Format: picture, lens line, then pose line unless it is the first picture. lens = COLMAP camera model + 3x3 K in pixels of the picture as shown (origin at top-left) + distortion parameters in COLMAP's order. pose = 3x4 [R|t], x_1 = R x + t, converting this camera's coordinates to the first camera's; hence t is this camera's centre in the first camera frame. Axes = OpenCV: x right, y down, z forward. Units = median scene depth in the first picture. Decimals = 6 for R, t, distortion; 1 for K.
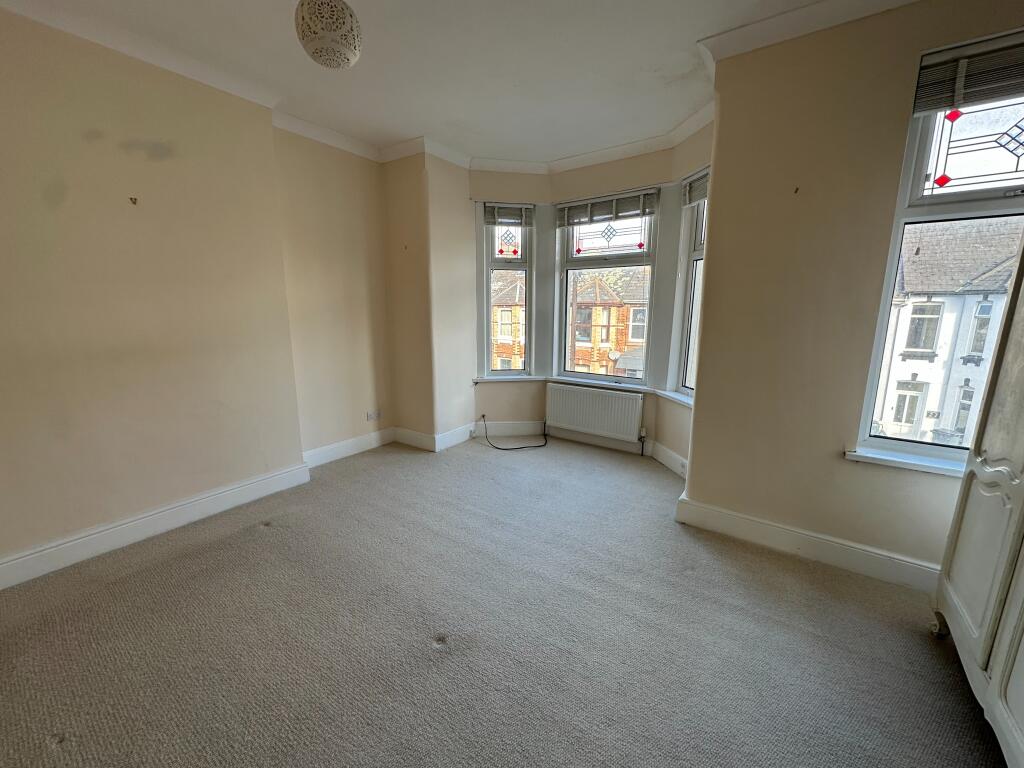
lens RADIAL K [[408.2, 0, 514.9], [0, 408.2, 384.8], [0, 0, 1]] dist [-0.004040, 0.000354]
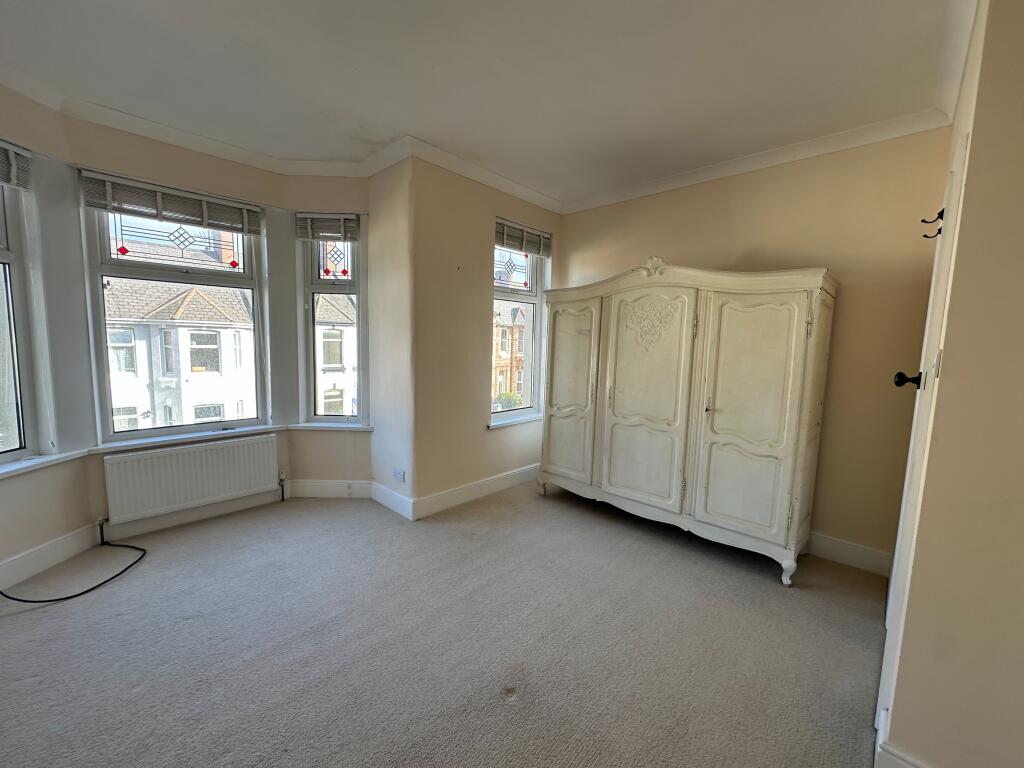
lens RADIAL K [[408.2, 0, 516.0], [0, 408.2, 380.3], [0, 0, 1]] dist [-0.004040, 0.000354]
pose [[0.146593, -0.100773, 0.984050, -0.470061], [0.157177, 0.984532, 0.077408, -0.076155], [-0.976630, 0.143323, 0.160165, 0.324002]]
